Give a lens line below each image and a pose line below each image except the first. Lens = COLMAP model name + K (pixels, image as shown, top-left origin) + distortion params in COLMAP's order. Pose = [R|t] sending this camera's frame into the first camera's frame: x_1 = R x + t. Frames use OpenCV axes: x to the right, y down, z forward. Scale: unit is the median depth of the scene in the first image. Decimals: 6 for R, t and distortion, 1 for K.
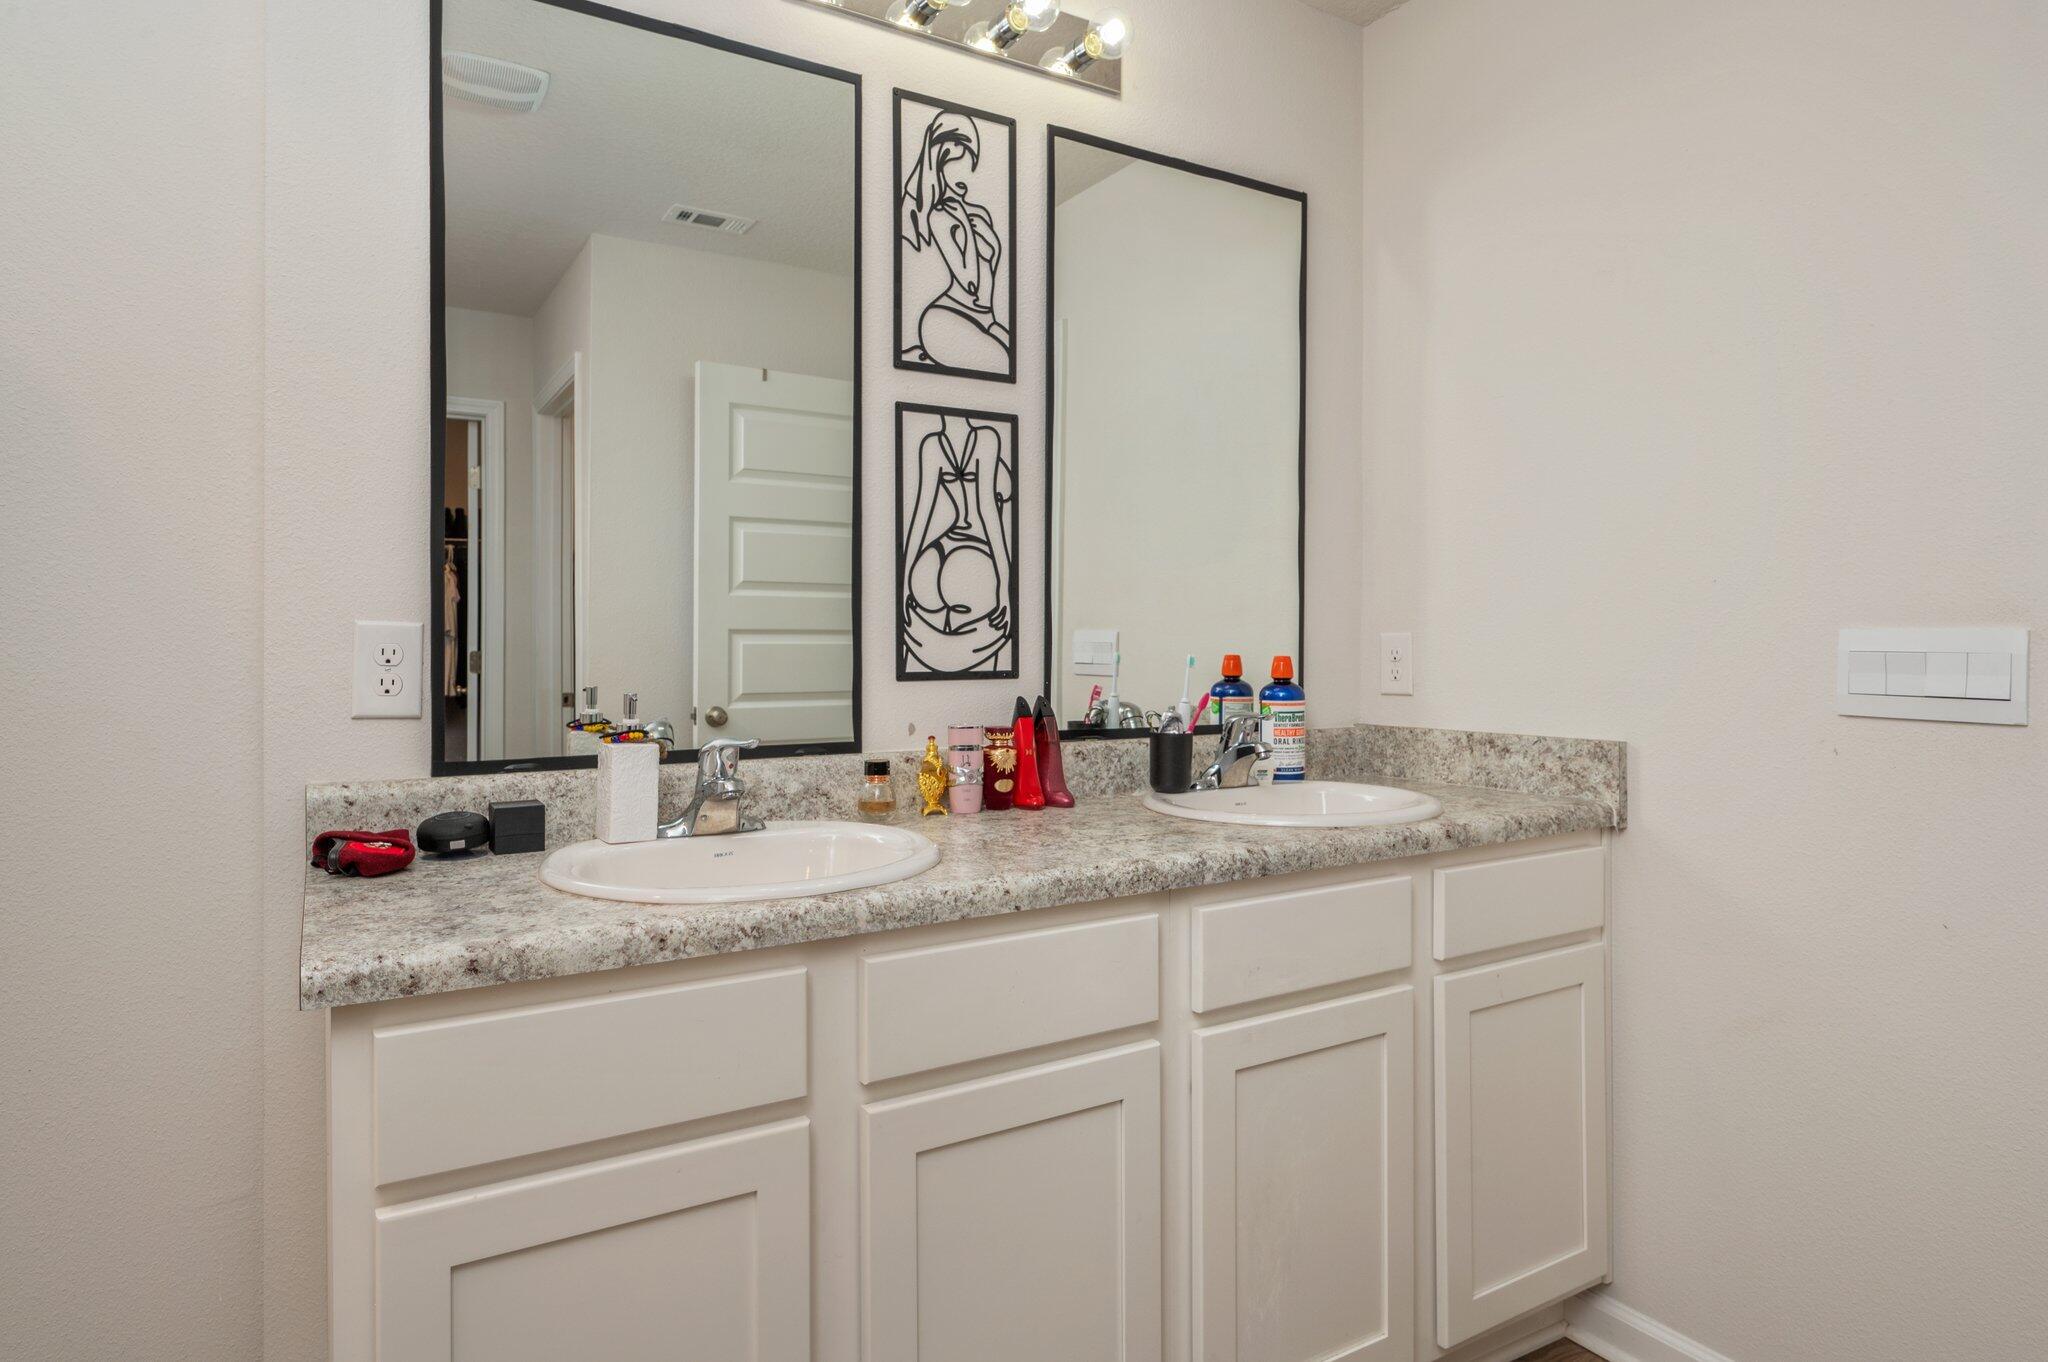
lens RADIAL K [[1180.4, 0, 1030.7], [0, 1180.4, 619.9], [0, 0, 1]] dist [0.000730, -0.000071]
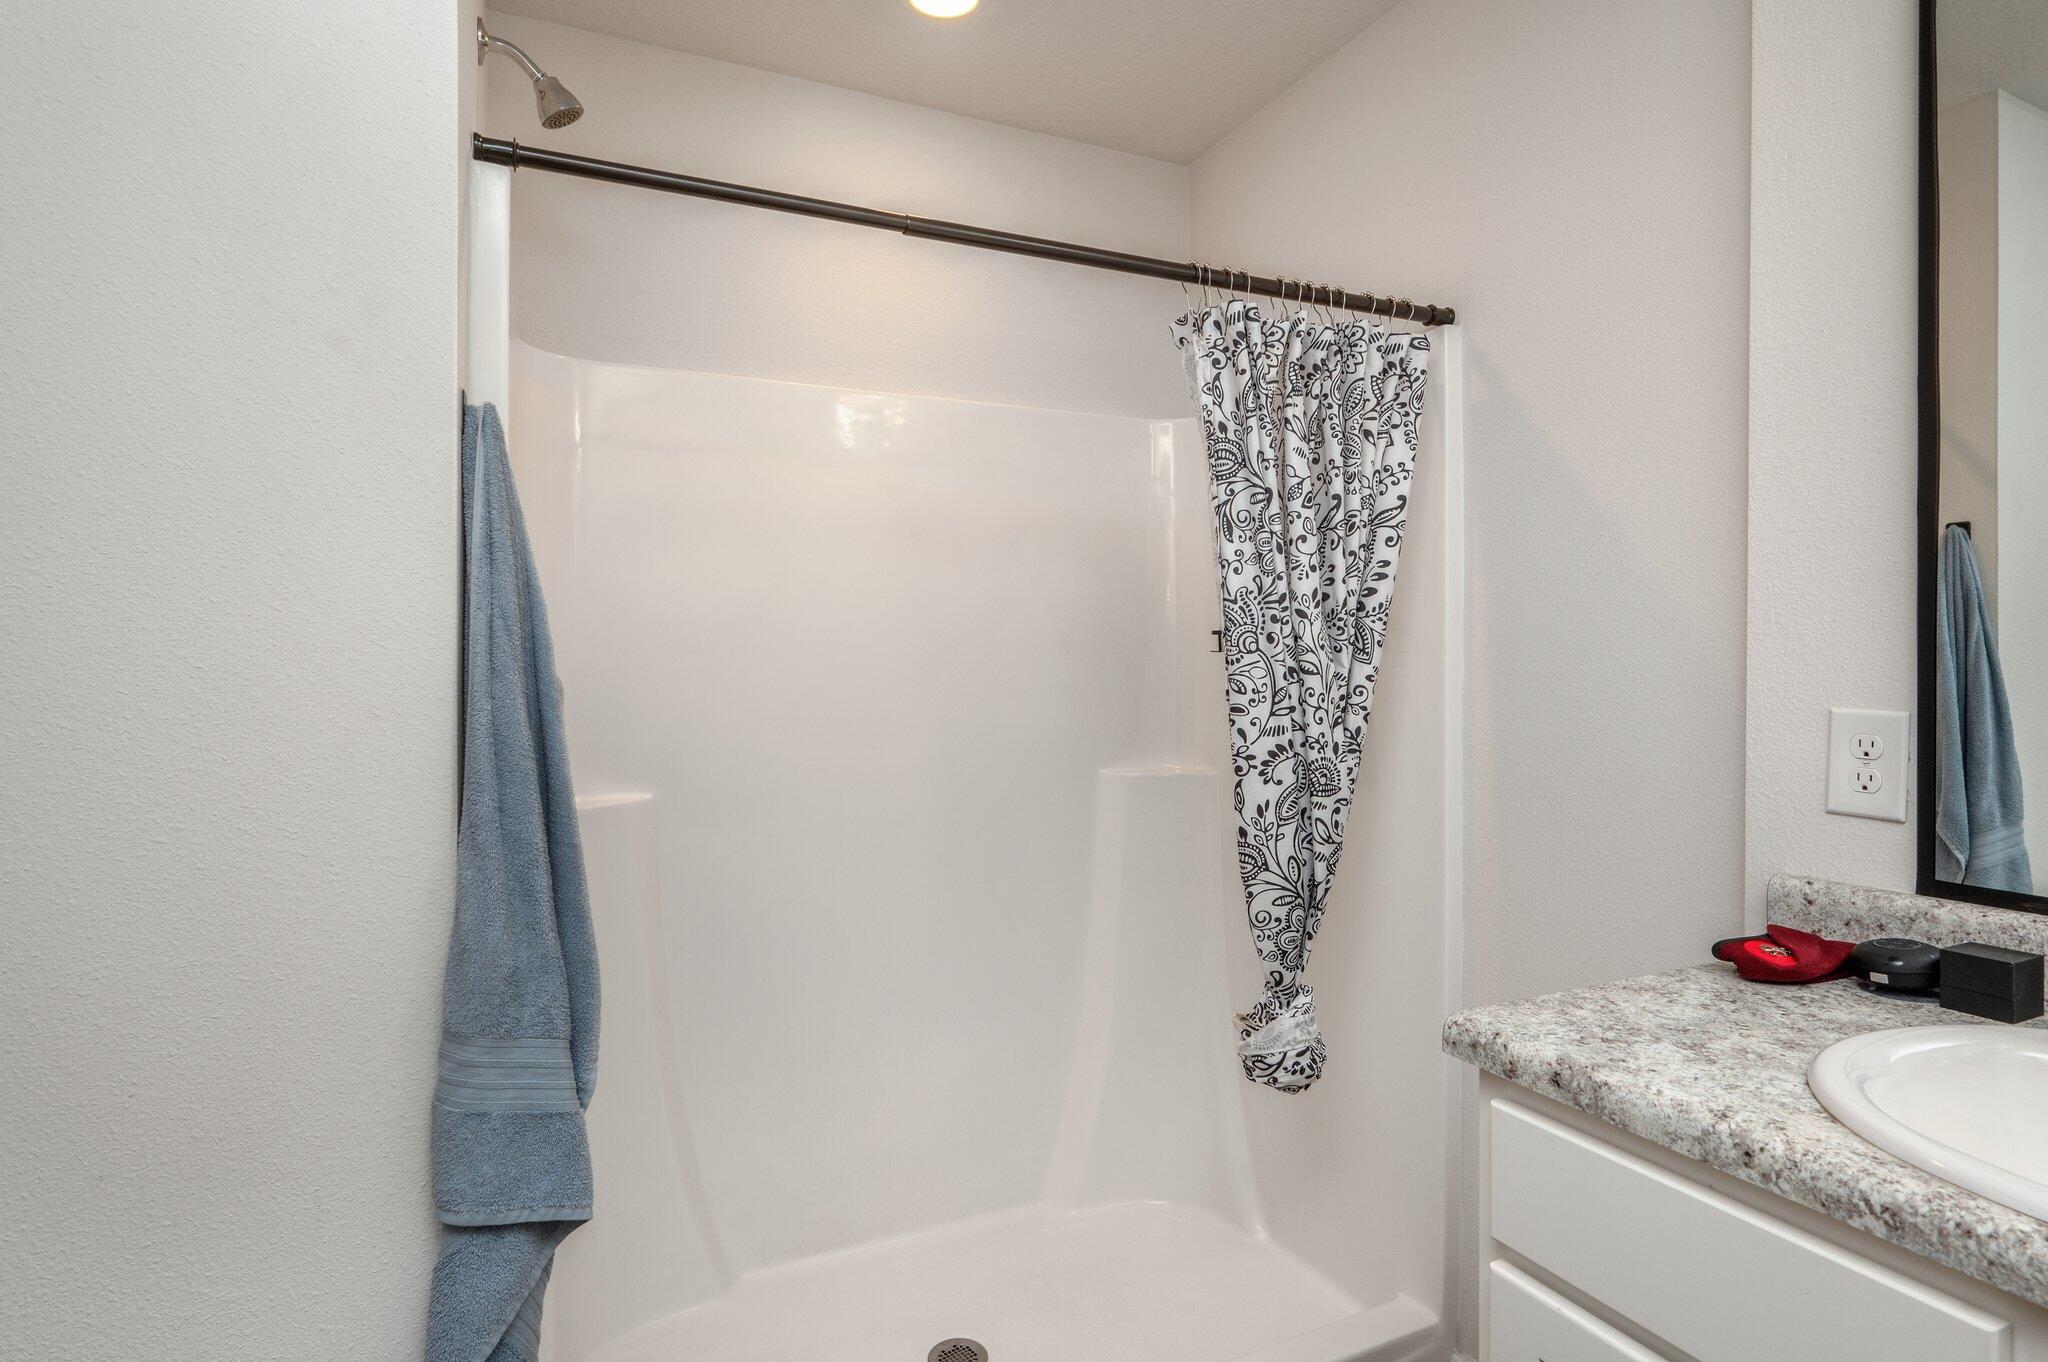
lens RADIAL K [[1043.6, 0, 1024.0], [0, 1043.6, 681.0], [0, 0, 1]] dist [0.000234, 0.000486]
pose [[-0.096248, 0.012616, -0.995277, 0.324338], [0.021434, 0.999714, 0.010599, -0.045271], [0.995127, -0.020313, -0.096491, 0.467452]]
